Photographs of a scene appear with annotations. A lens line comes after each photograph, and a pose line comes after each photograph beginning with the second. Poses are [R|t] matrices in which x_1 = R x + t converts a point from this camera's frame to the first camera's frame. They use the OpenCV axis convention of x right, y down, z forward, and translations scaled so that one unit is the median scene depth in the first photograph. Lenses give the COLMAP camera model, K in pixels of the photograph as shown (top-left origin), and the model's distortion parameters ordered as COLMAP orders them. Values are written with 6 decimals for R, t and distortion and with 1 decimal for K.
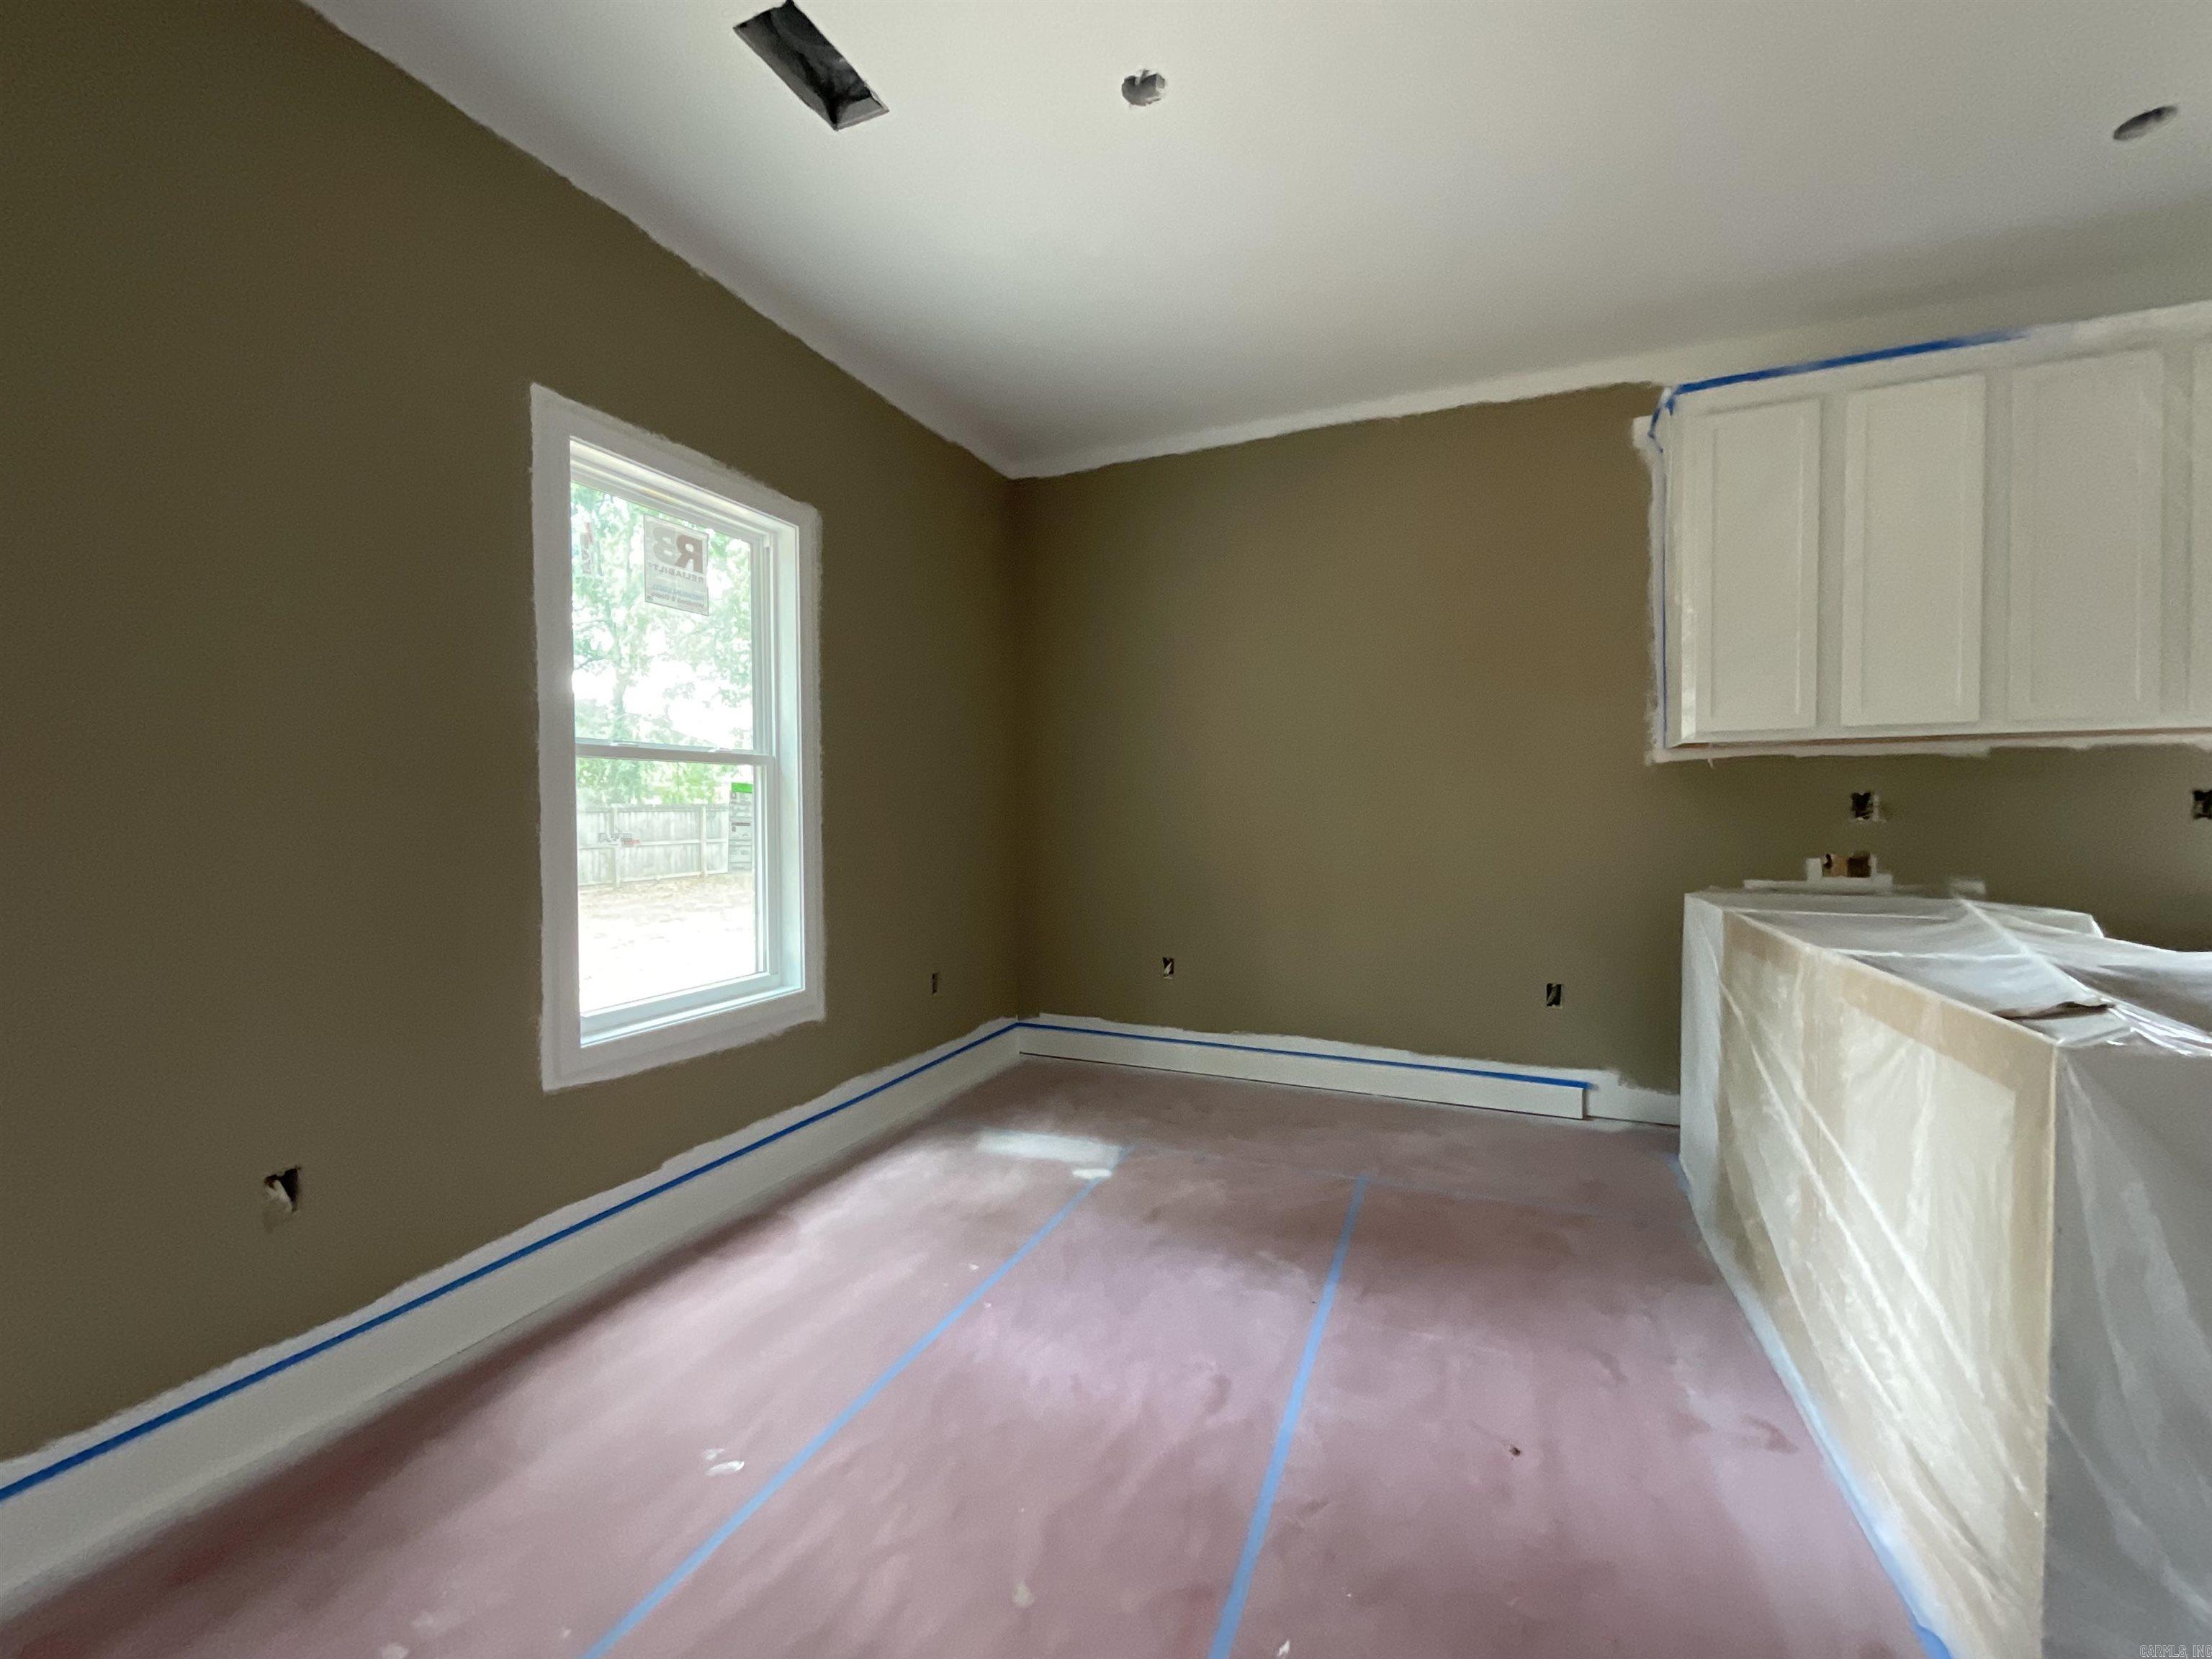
lens RADIAL K [[897.6, 0, 1105.0], [0, 897.6, 830.4], [0, 0, 1]] dist [-0.000023, -0.000093]
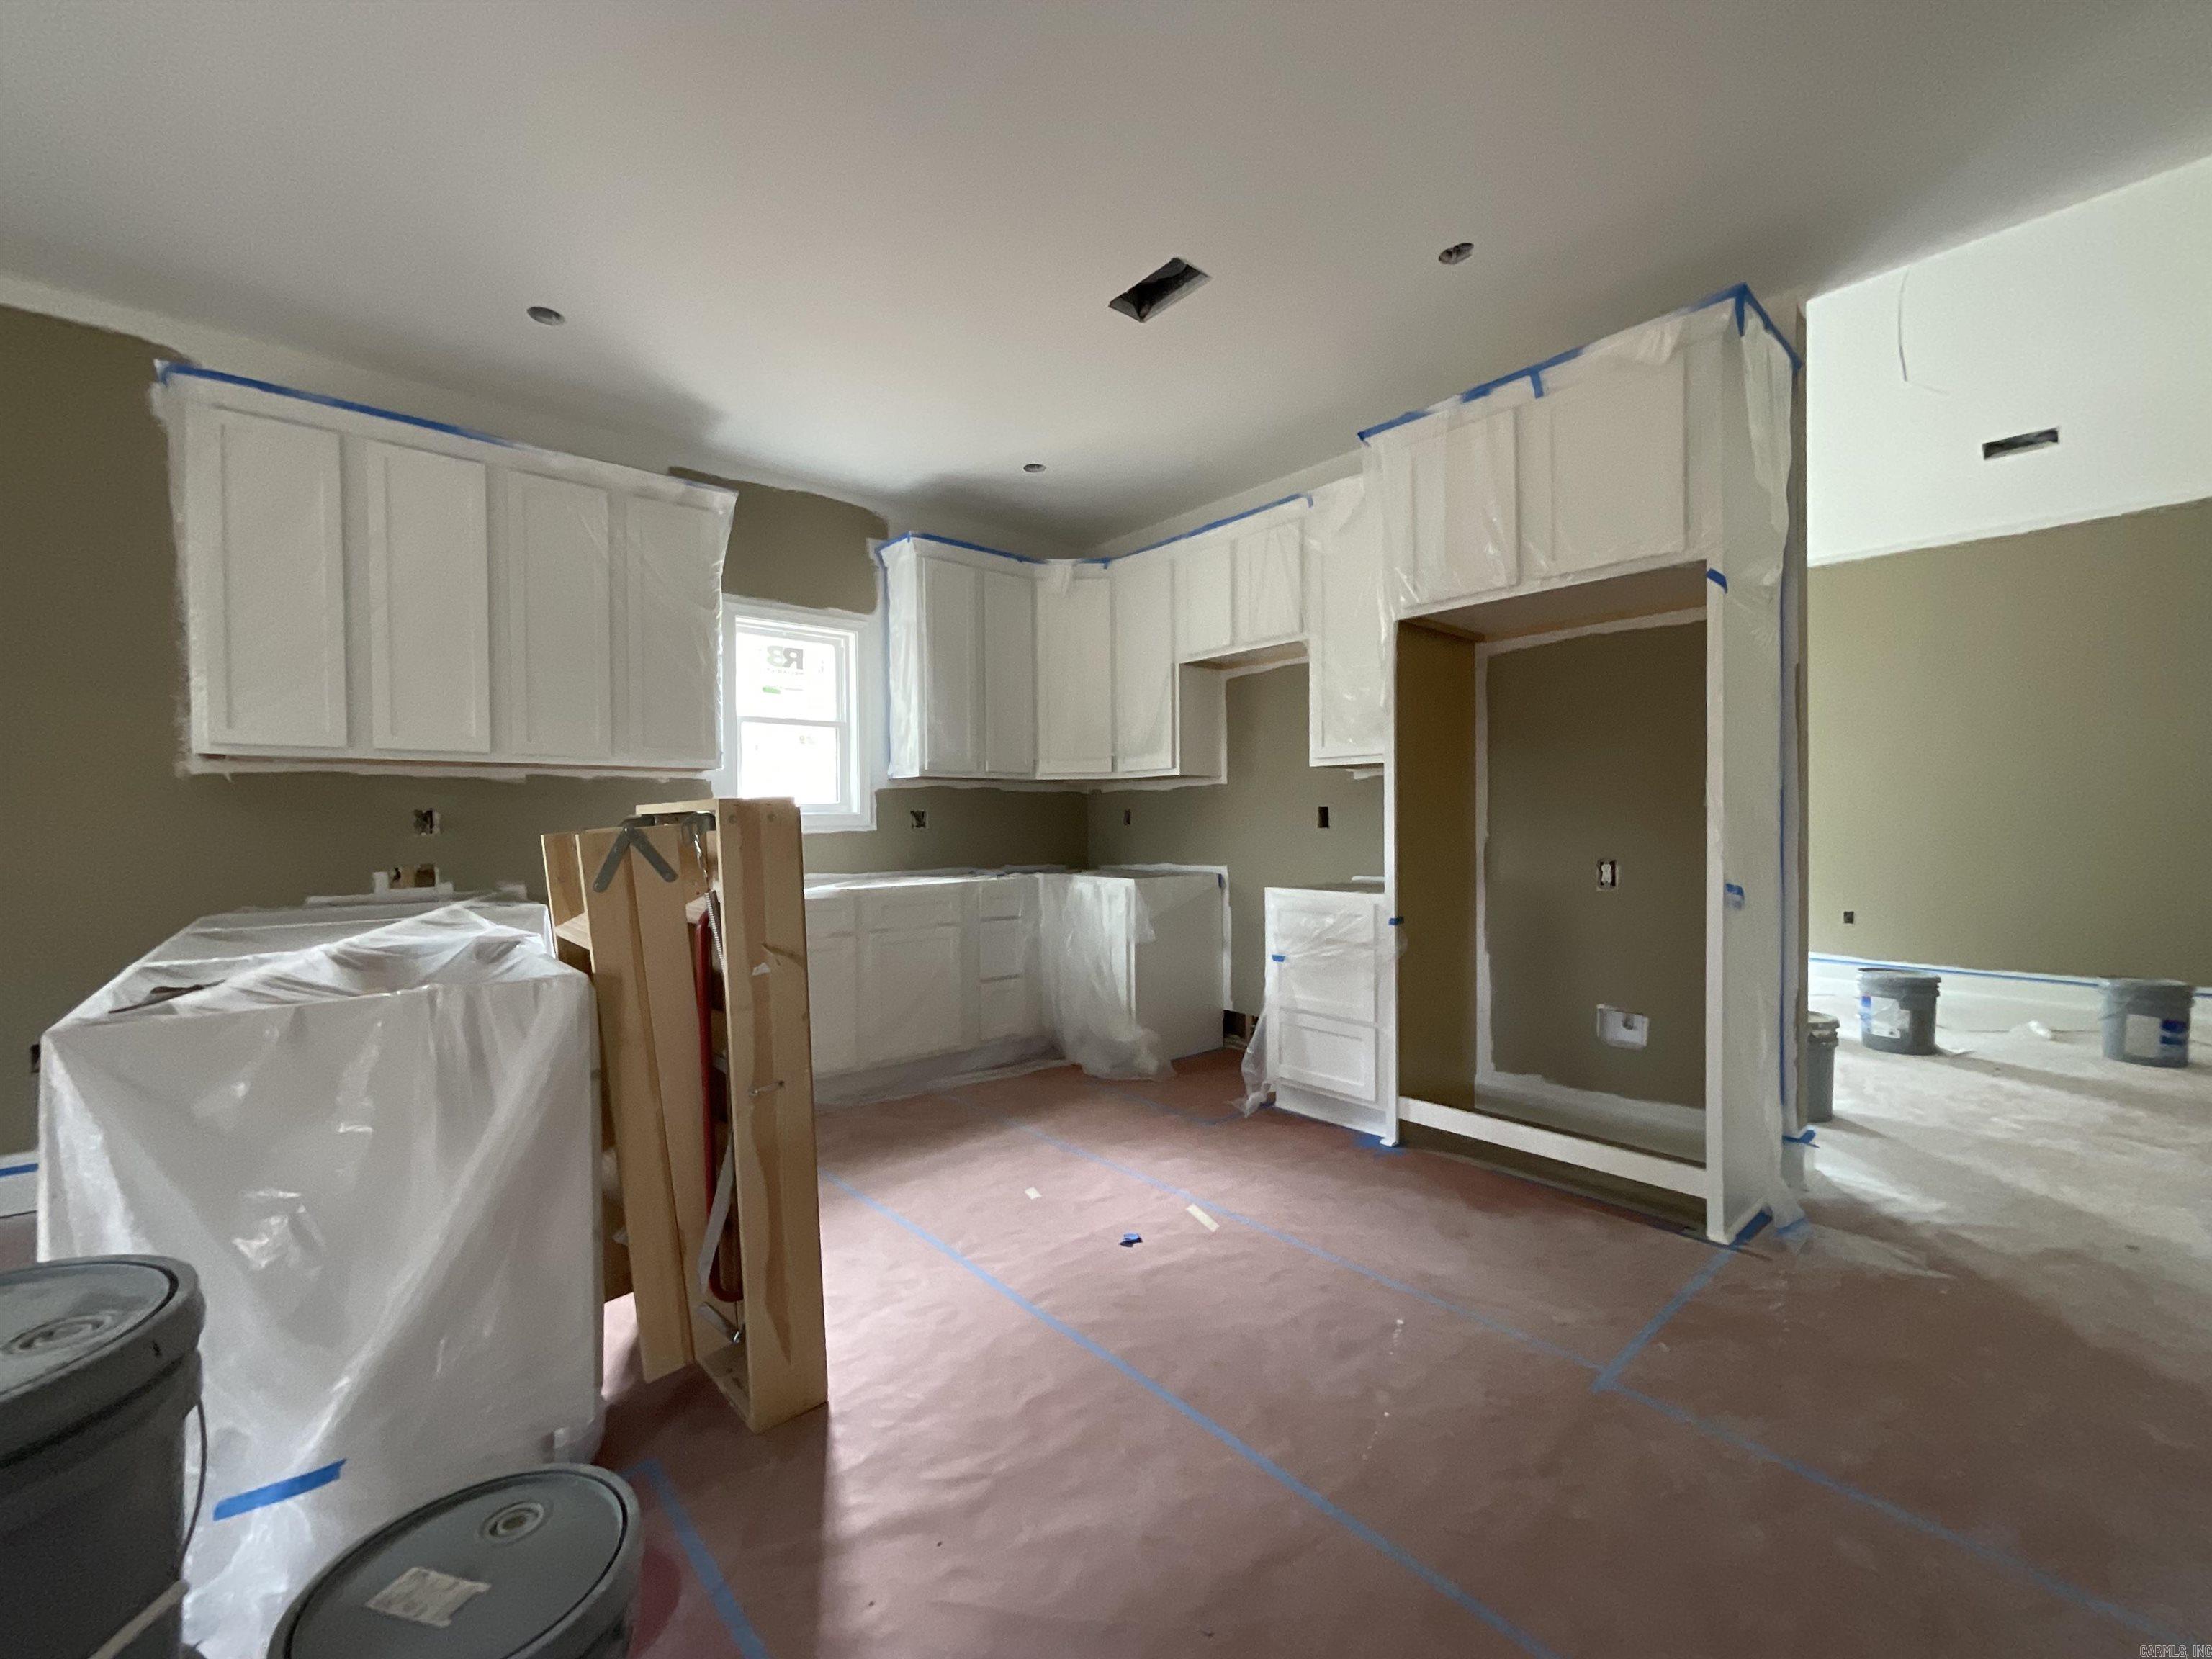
lens RADIAL K [[897.6, 0, 1104.1], [0, 897.6, 831.3], [0, 0, 1]] dist [-0.000023, -0.000093]
pose [[0.437166, -0.007042, 0.899353, 0.232300], [0.025085, 0.999676, -0.004366, 0.010013], [-0.899031, 0.024468, 0.437201, -0.247008]]
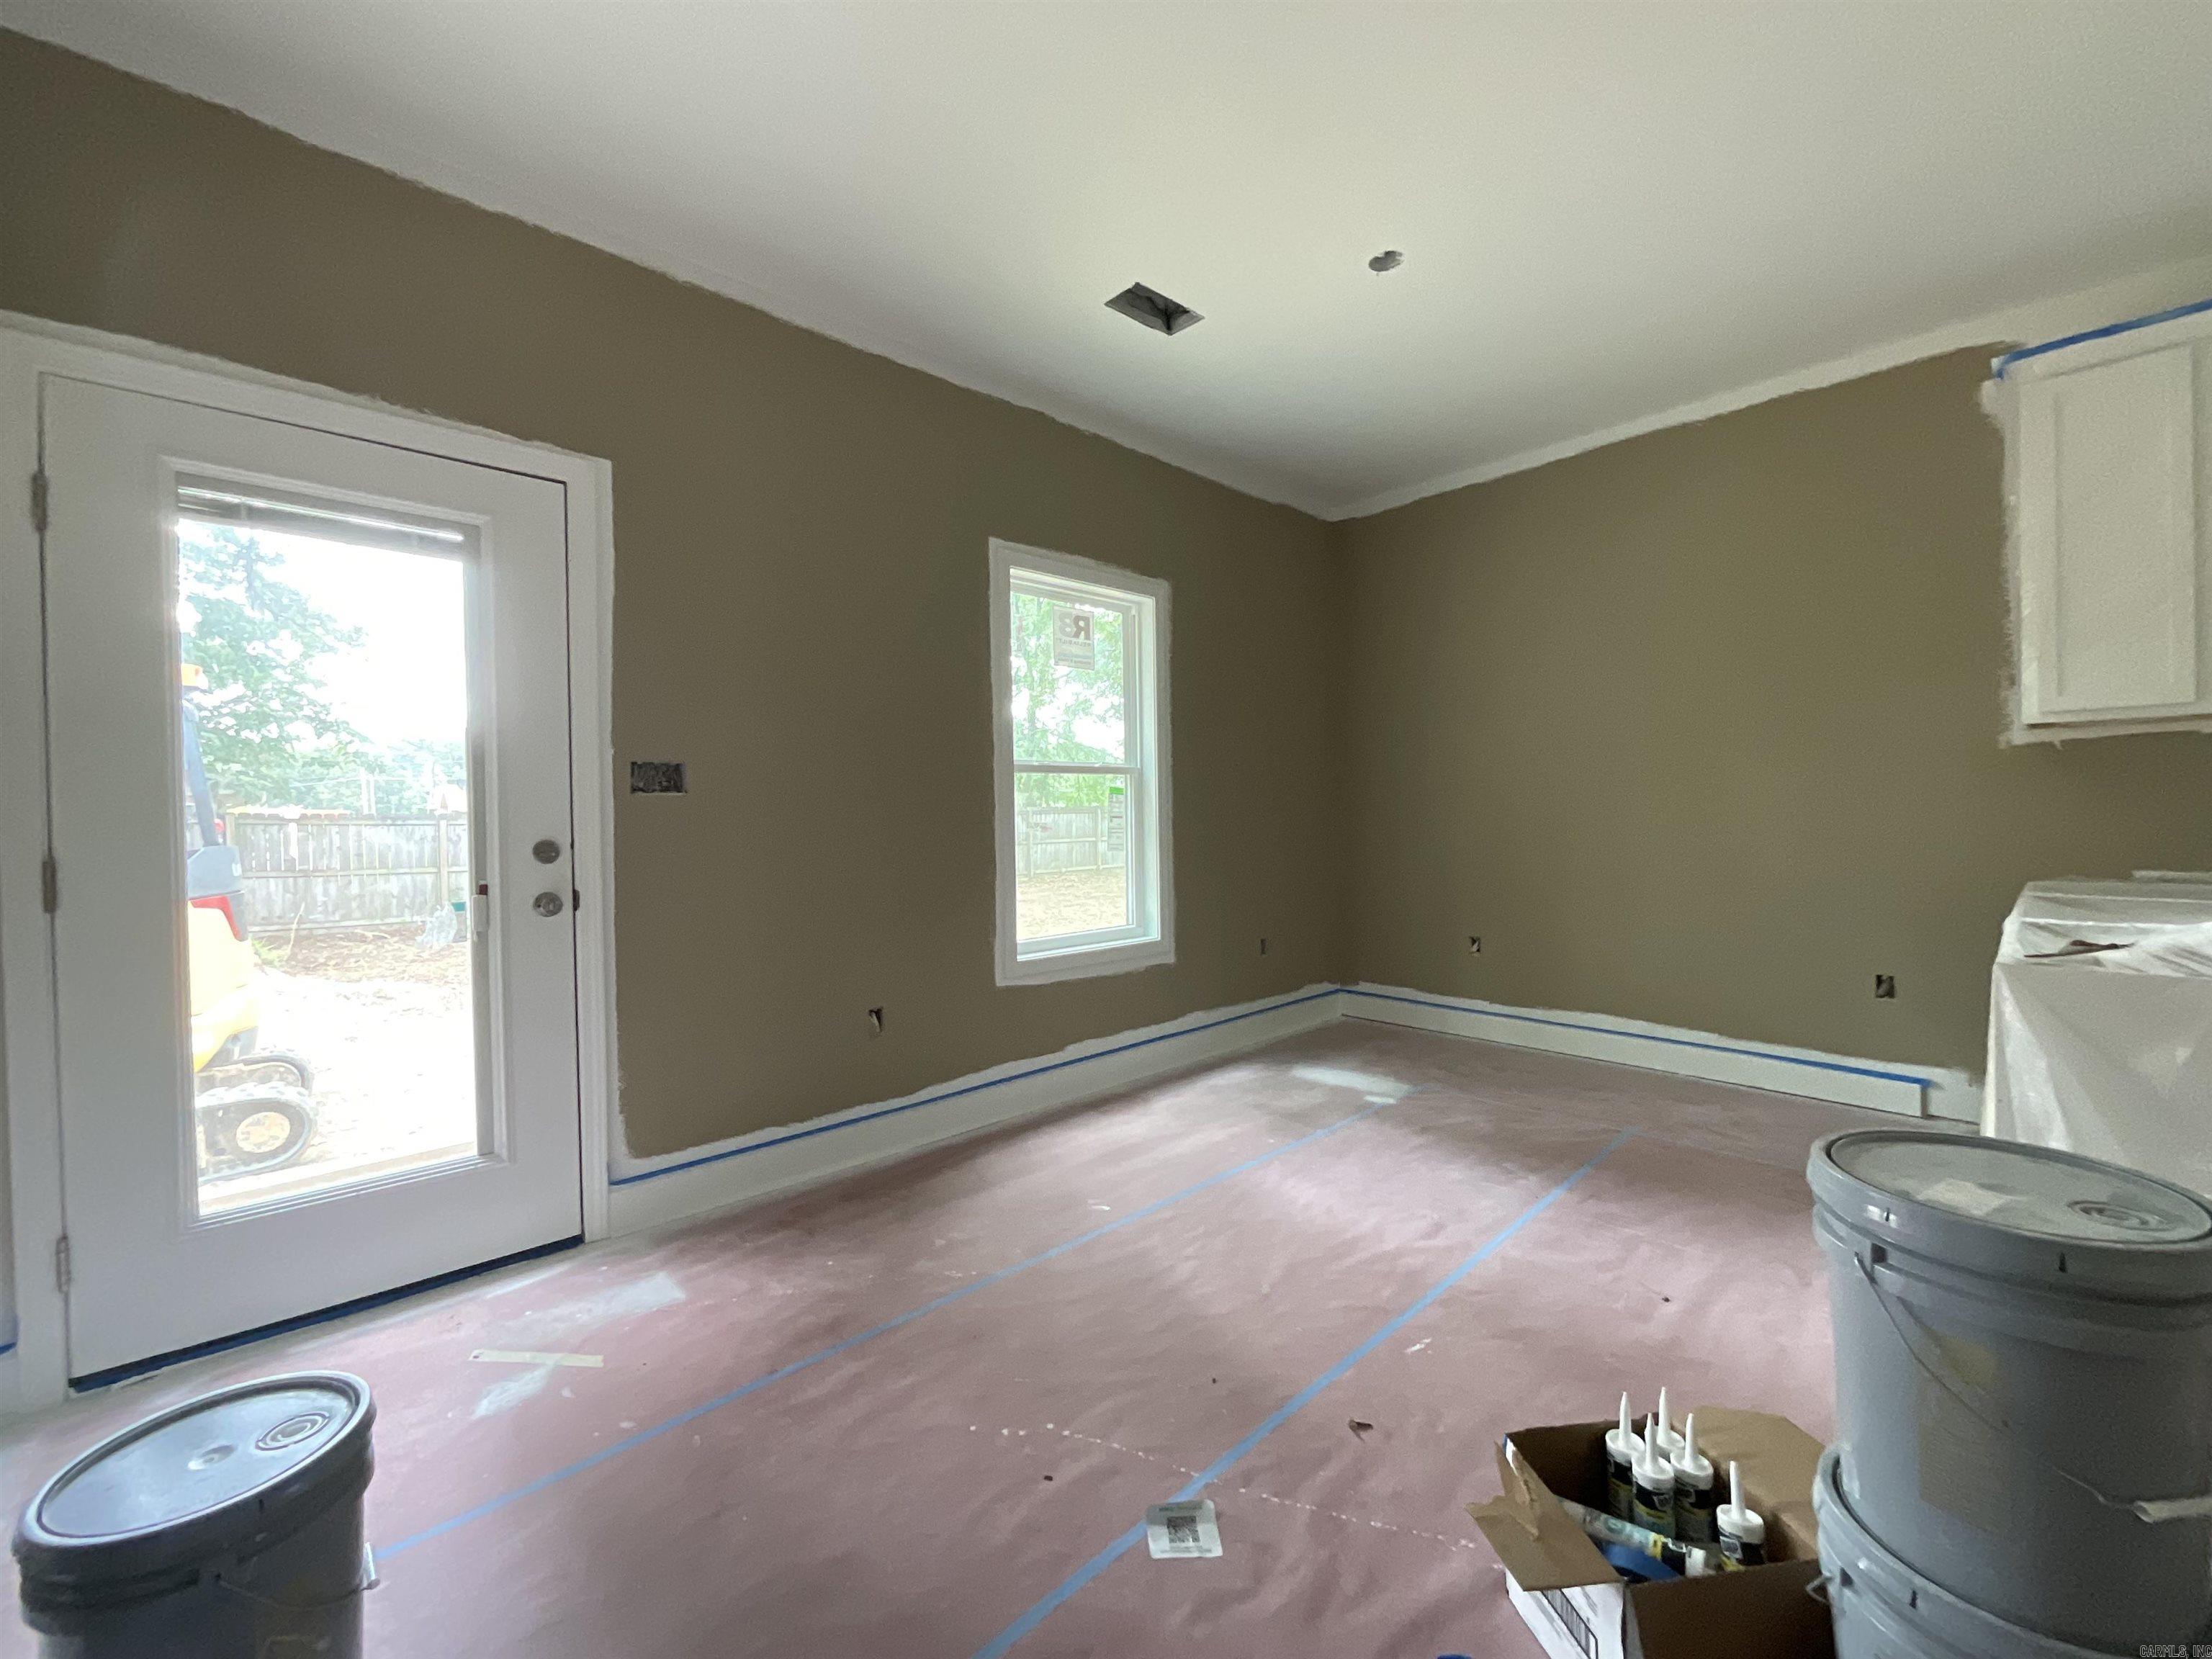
lens RADIAL K [[897.6, 0, 1103.0], [0, 897.6, 827.7], [0, 0, 1]] dist [-0.000023, -0.000093]
pose [[0.914344, -0.003393, -0.404924, 0.139612], [0.001878, 0.999990, -0.004139, 0.015230], [0.404934, 0.003024, 0.914341, -0.279234]]
